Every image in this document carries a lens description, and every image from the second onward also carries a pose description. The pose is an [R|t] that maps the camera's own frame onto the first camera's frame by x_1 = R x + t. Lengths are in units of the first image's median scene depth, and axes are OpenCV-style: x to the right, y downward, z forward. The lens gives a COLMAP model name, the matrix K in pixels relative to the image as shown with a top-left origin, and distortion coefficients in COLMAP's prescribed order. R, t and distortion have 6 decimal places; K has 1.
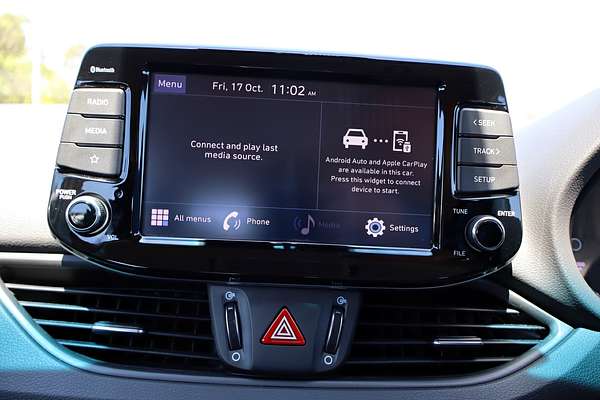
lens RADIAL K [[485.9, 0, 300.4], [0, 485.9, 209.7], [0, 0, 1]] dist [-0.022421, -0.004881]
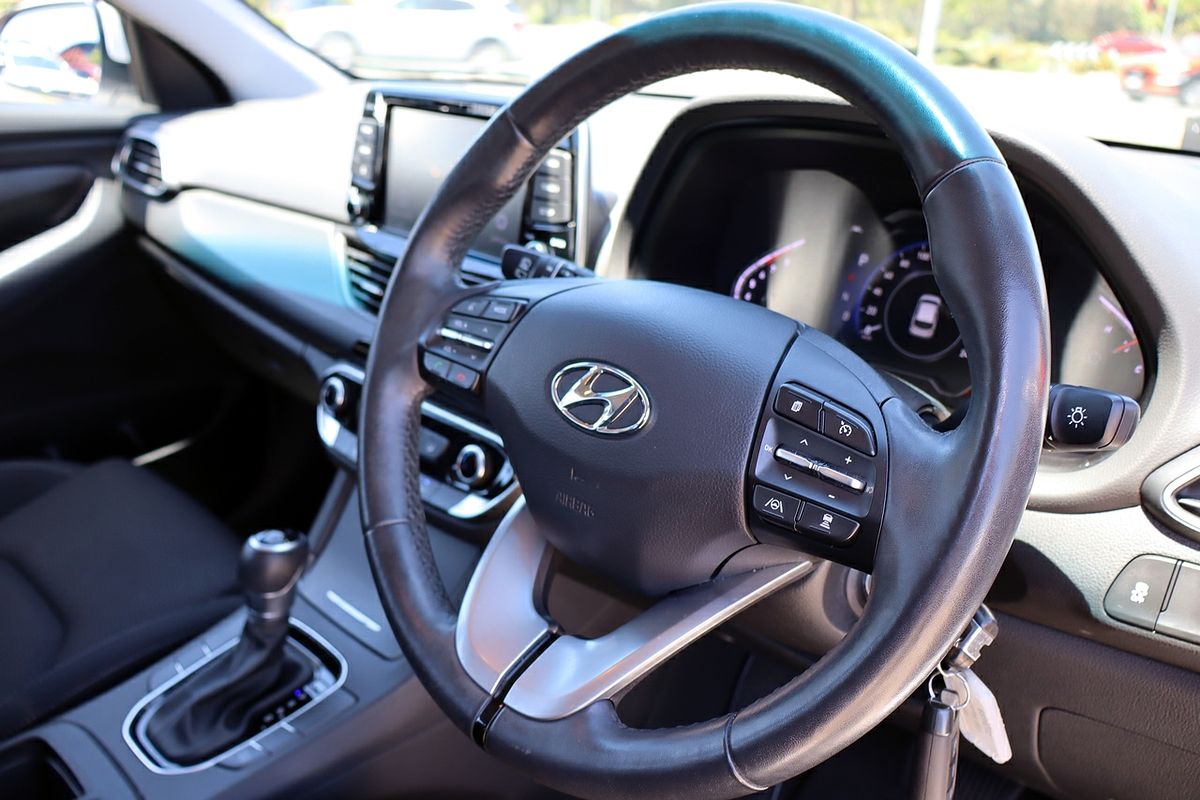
lens RADIAL K [[1003.9, 0, 602.5], [0, 1003.9, 394.6], [0, 0, 1]] dist [-0.001920, 0.003147]
pose [[0.690332, 0.229426, -0.686153, 2.256159], [-0.084684, 0.967493, 0.238297, -0.226762], [0.718520, -0.106398, 0.687320, -0.632417]]
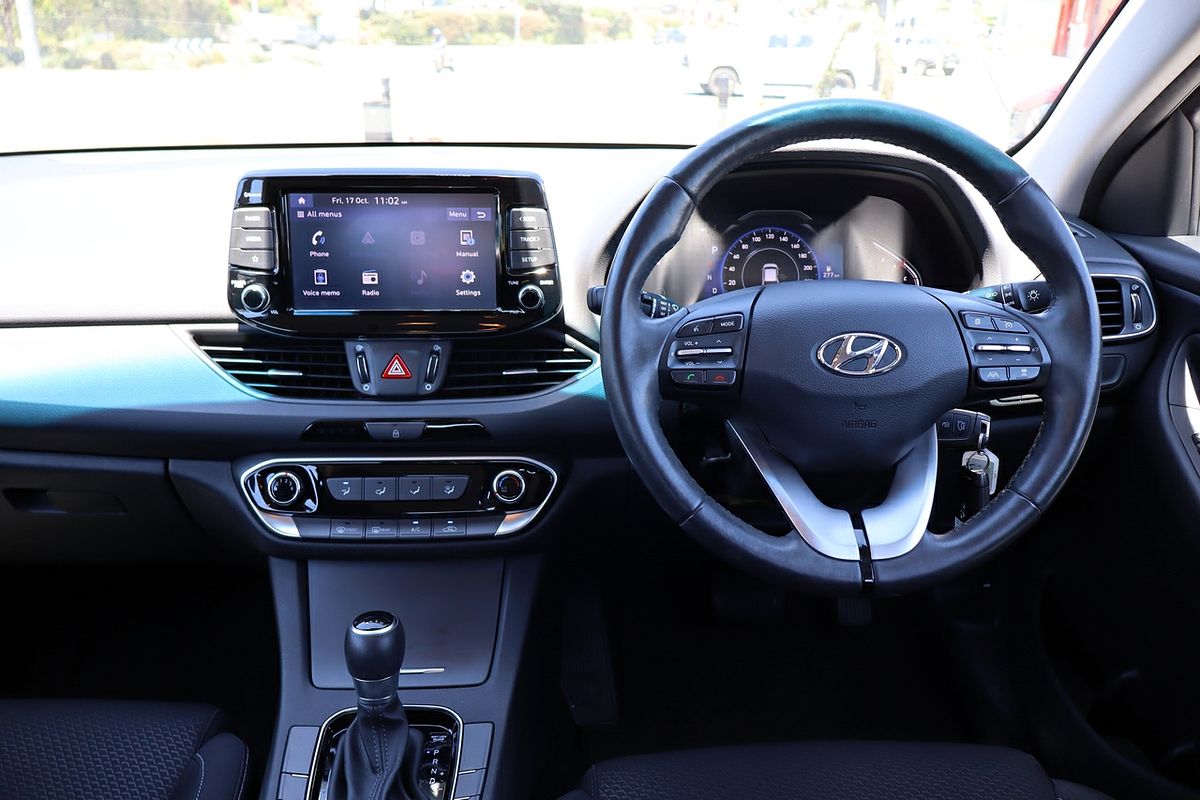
lens RADIAL K [[1003.9, 0, 602.5], [0, 1003.9, 394.6], [0, 0, 1]] dist [-0.001920, 0.003147]
pose [[0.998956, -0.043040, -0.015339, 0.621010], [0.045405, 0.972663, 0.227740, -0.337551], [0.005118, -0.228199, 0.973601, -1.952379]]
